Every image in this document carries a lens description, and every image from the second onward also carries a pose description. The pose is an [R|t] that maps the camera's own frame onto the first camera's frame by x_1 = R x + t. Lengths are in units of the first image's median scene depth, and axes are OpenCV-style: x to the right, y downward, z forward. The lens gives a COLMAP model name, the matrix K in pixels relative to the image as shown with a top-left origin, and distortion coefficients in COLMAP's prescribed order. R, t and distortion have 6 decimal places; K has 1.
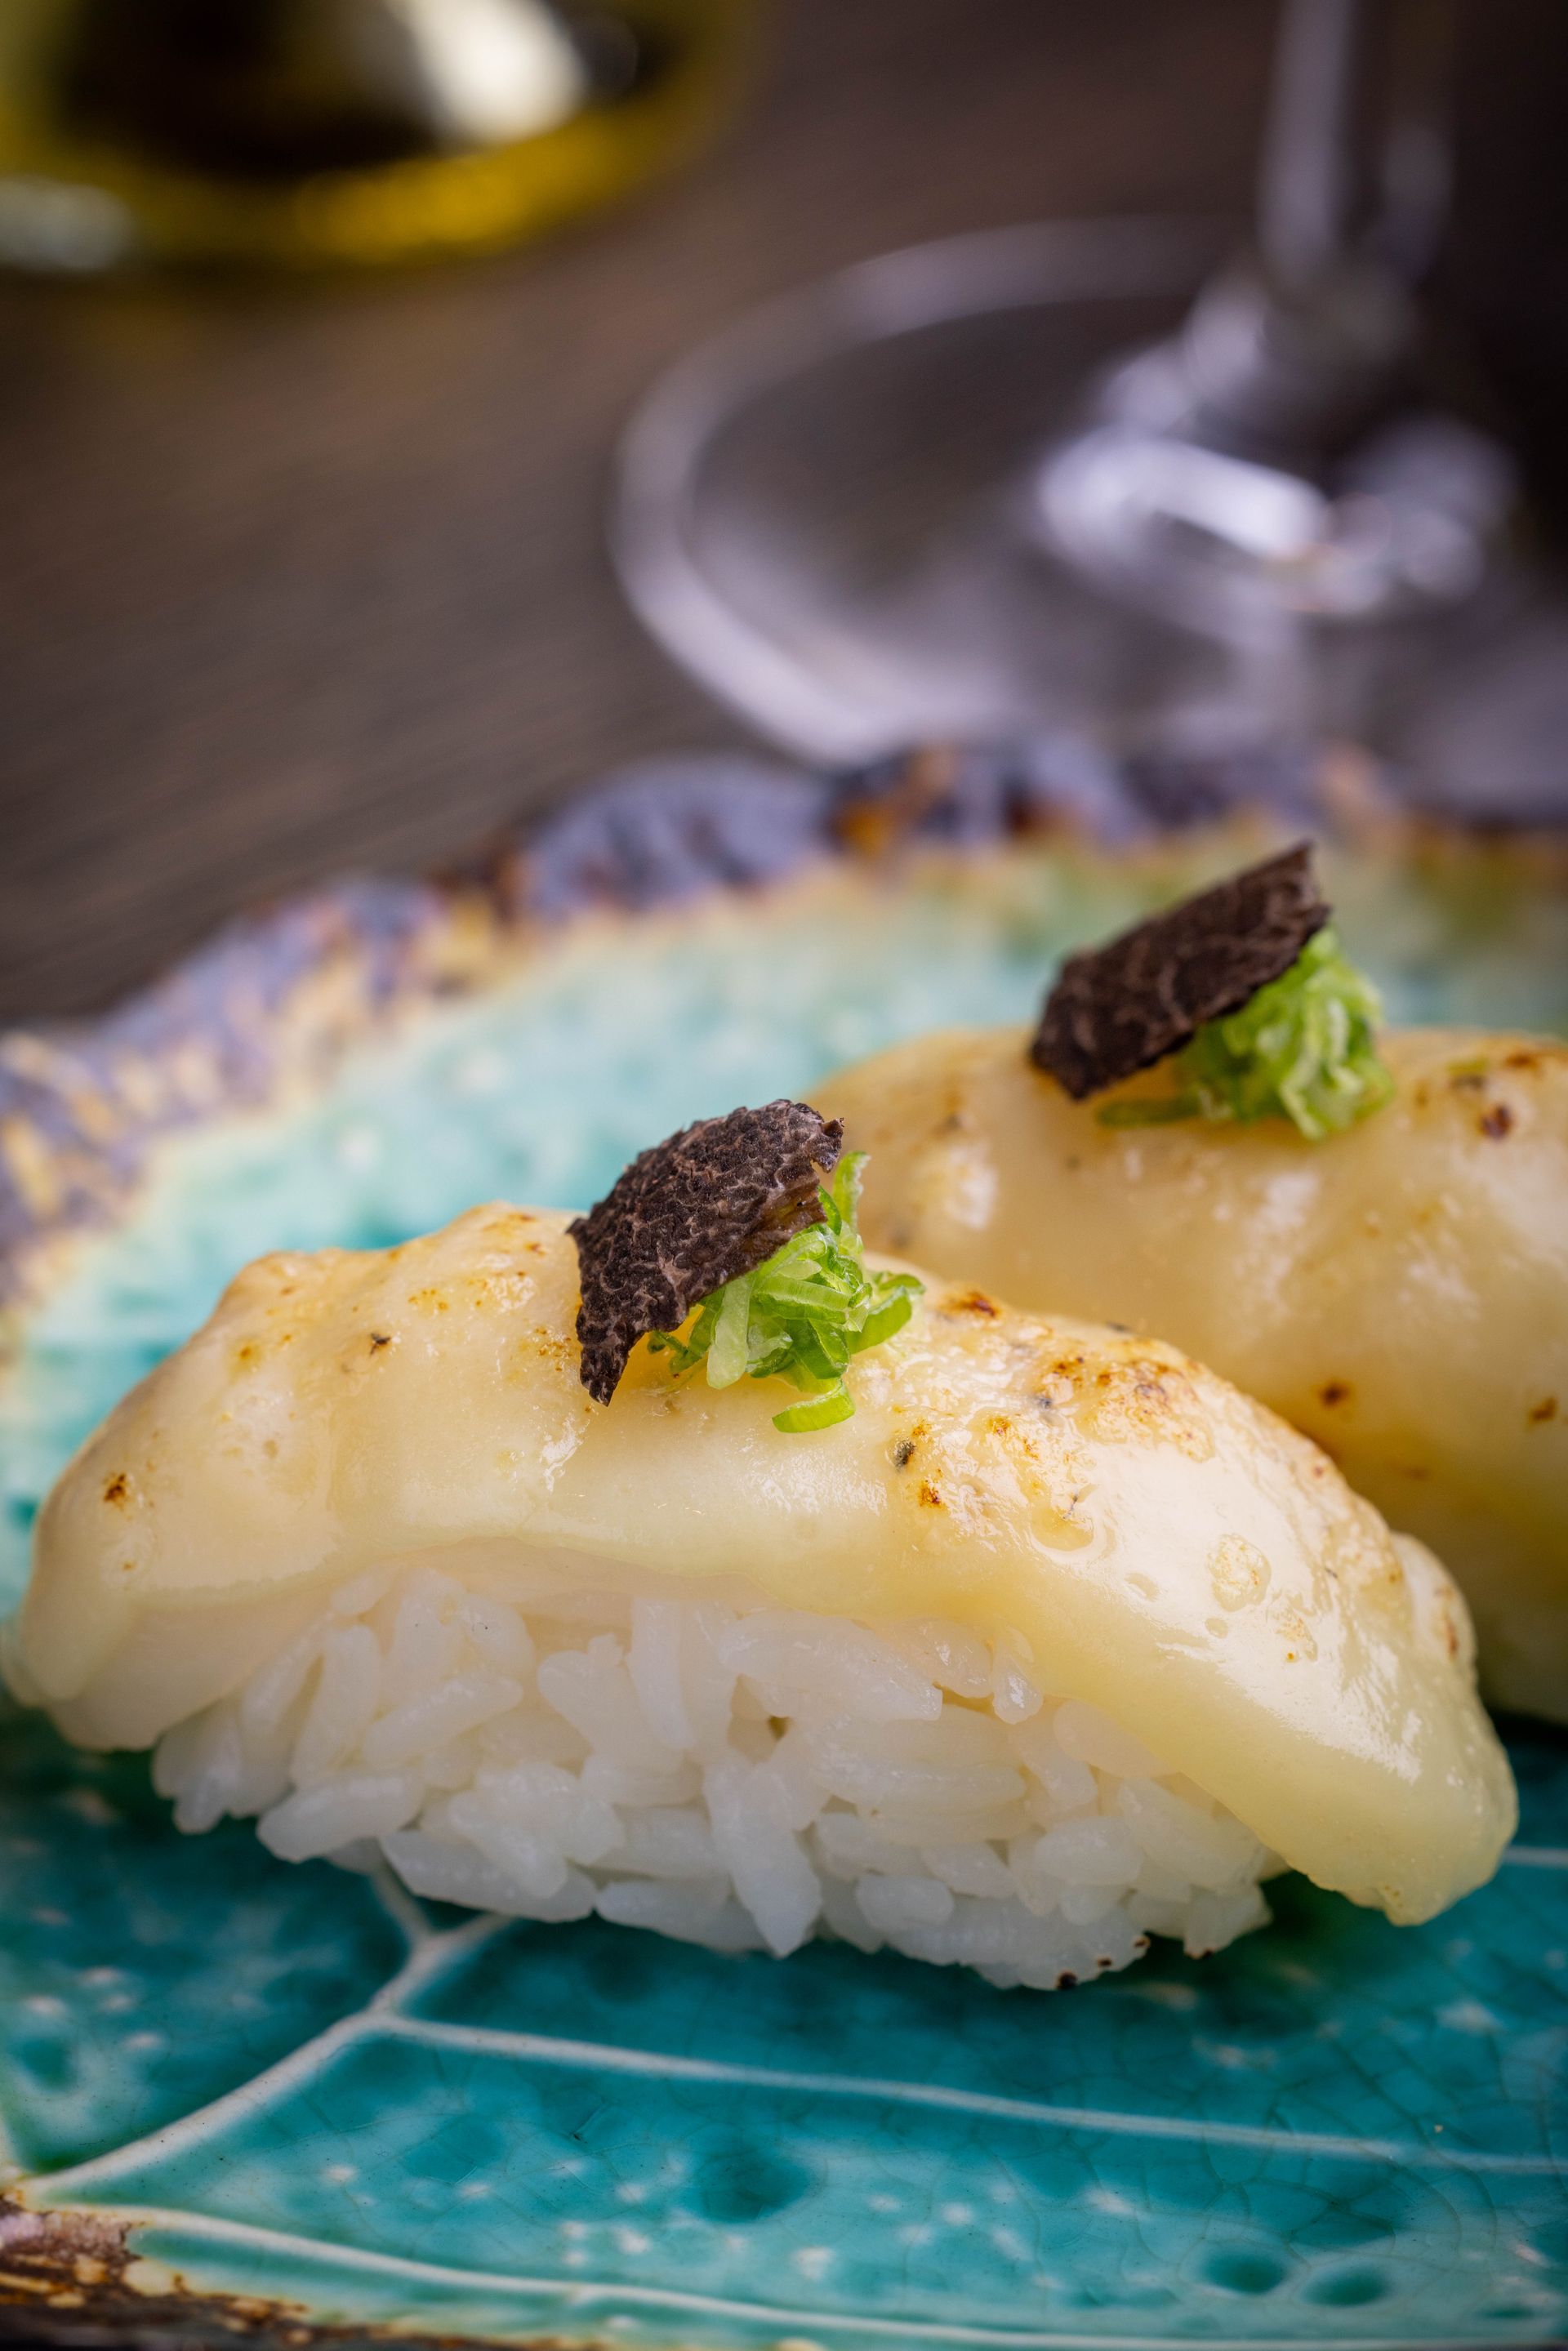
lens RADIAL K [[7551.2, 0, 784.0], [0, 7551.2, 1175.5], [0, 0, 1]] dist [0.173838, -3.264159]
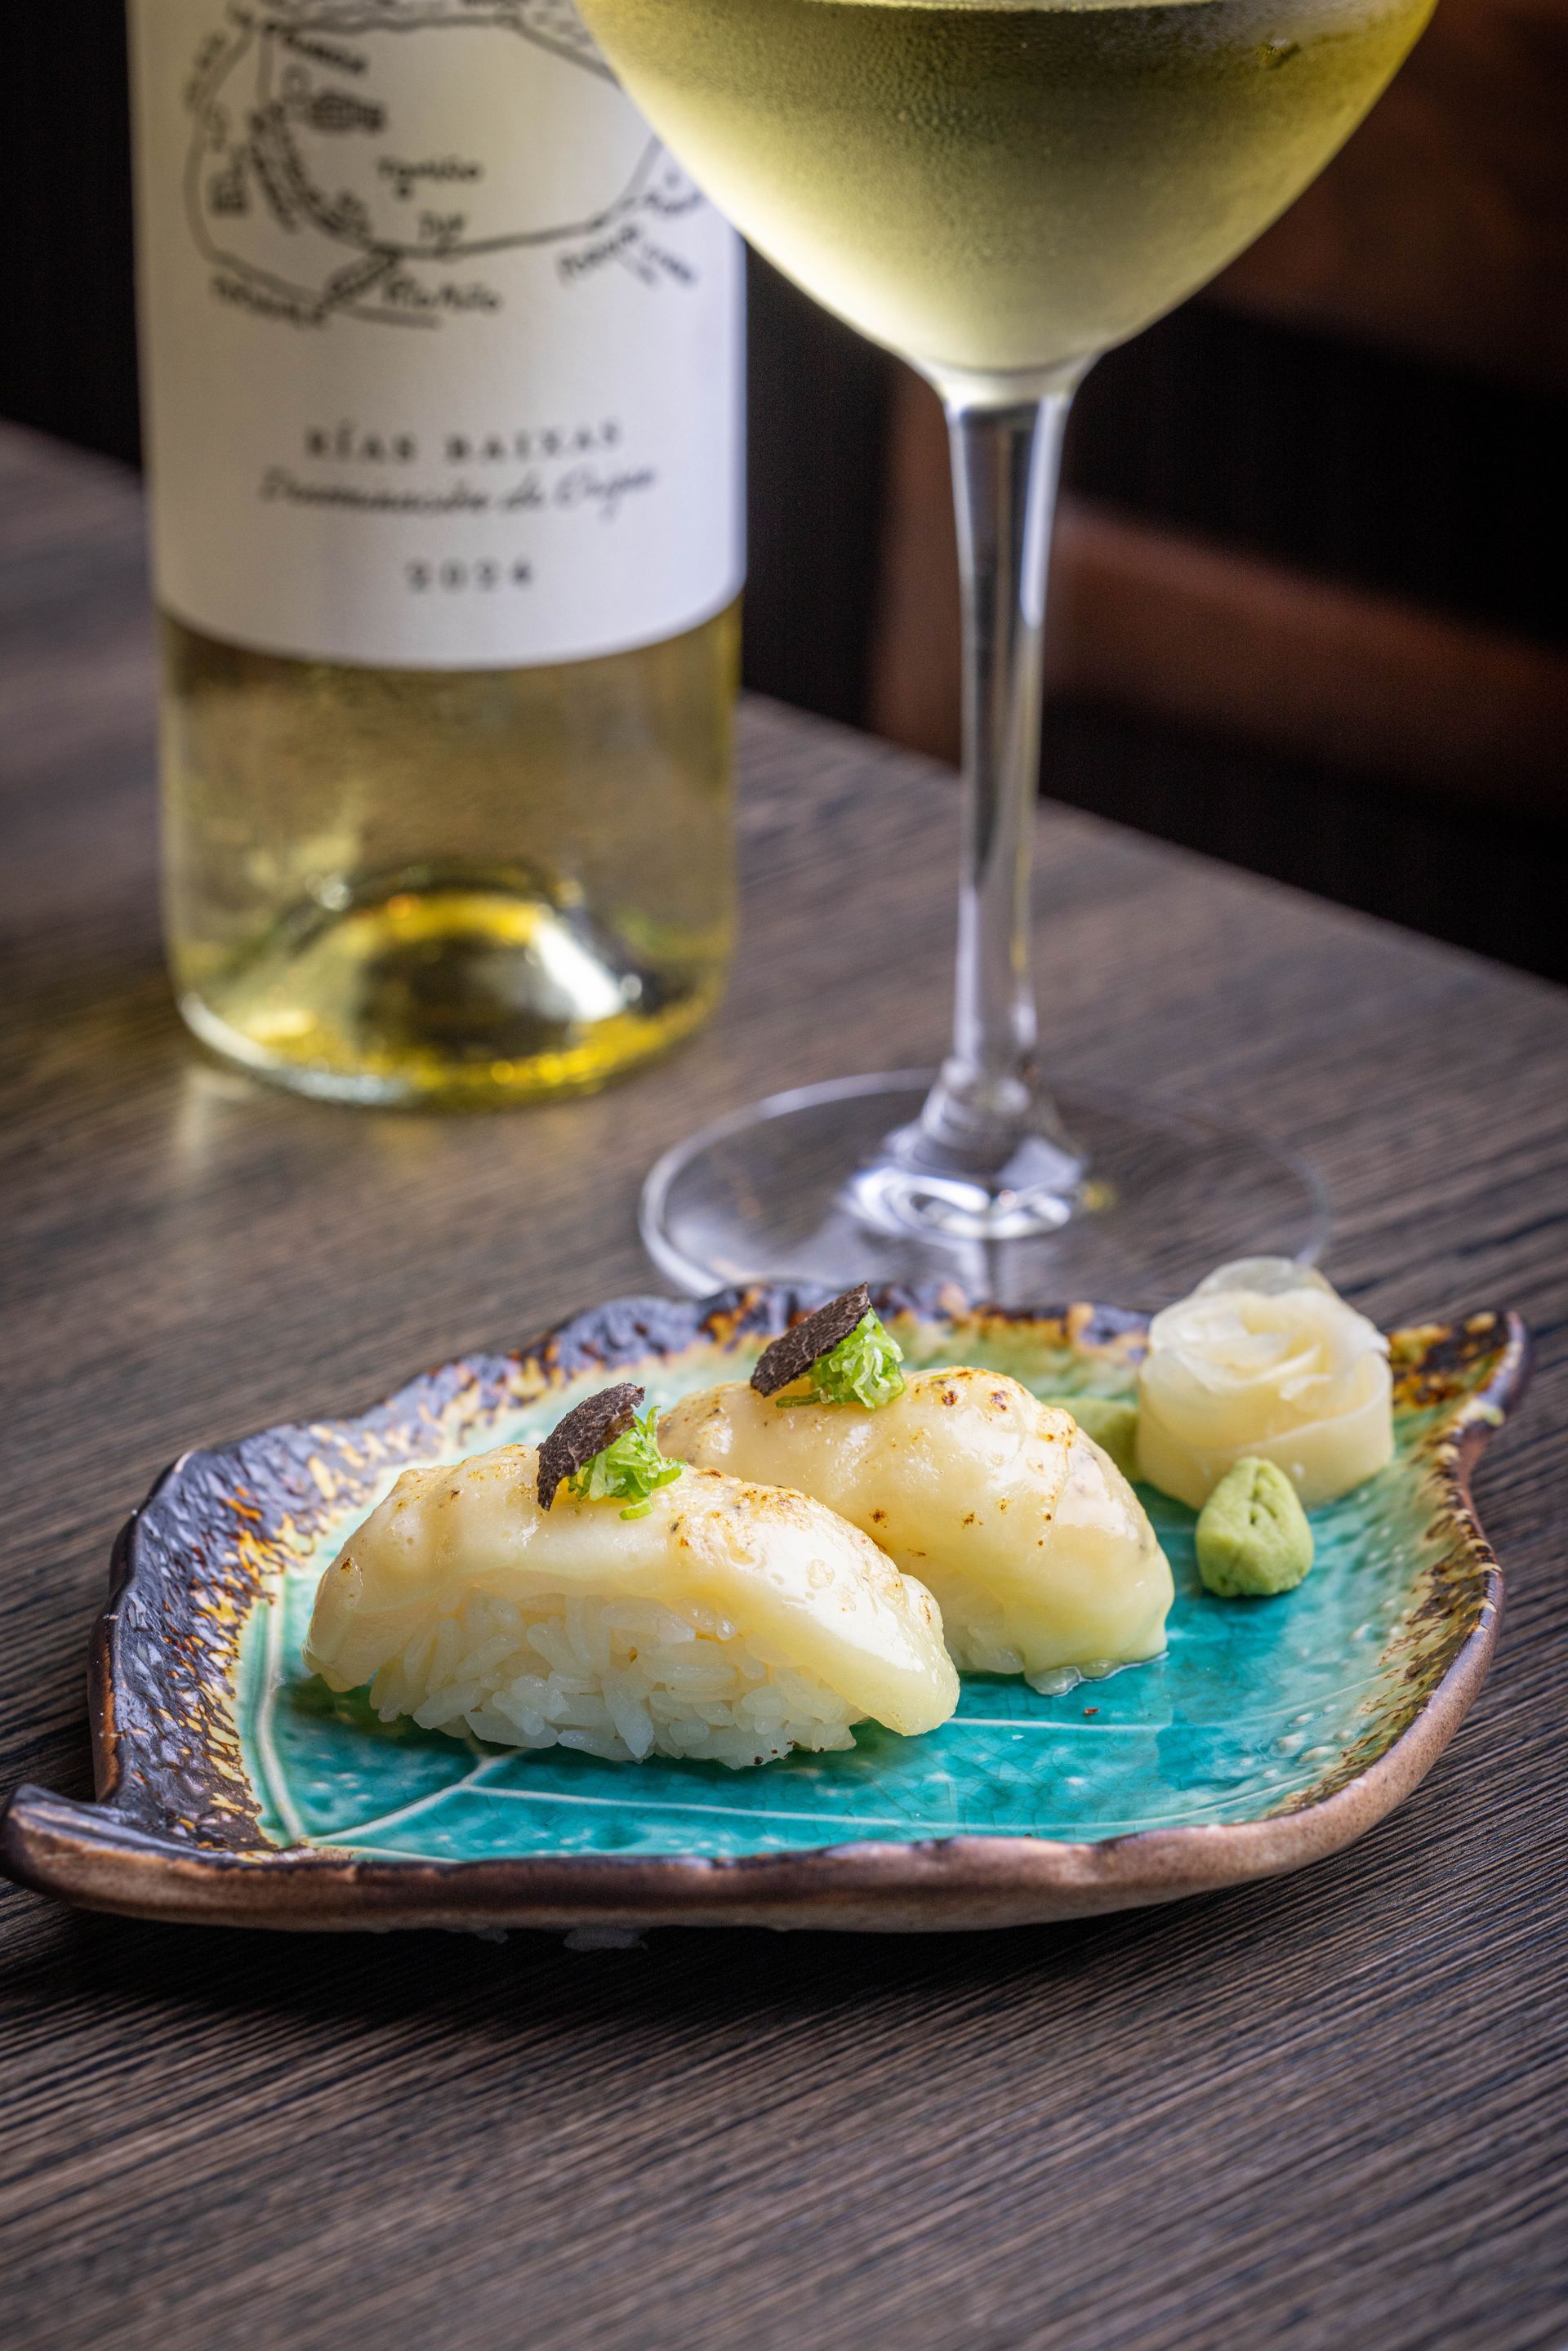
lens RADIAL K [[7551.2, 0, 784.0], [0, 7551.2, 1175.5], [0, 0, 1]] dist [0.173838, -3.264159]
pose [[0.996980, -0.041261, -0.065787, 0.204010], [0.031379, 0.988972, -0.144741, 0.263598], [0.071033, 0.142239, 0.987280, -1.306462]]
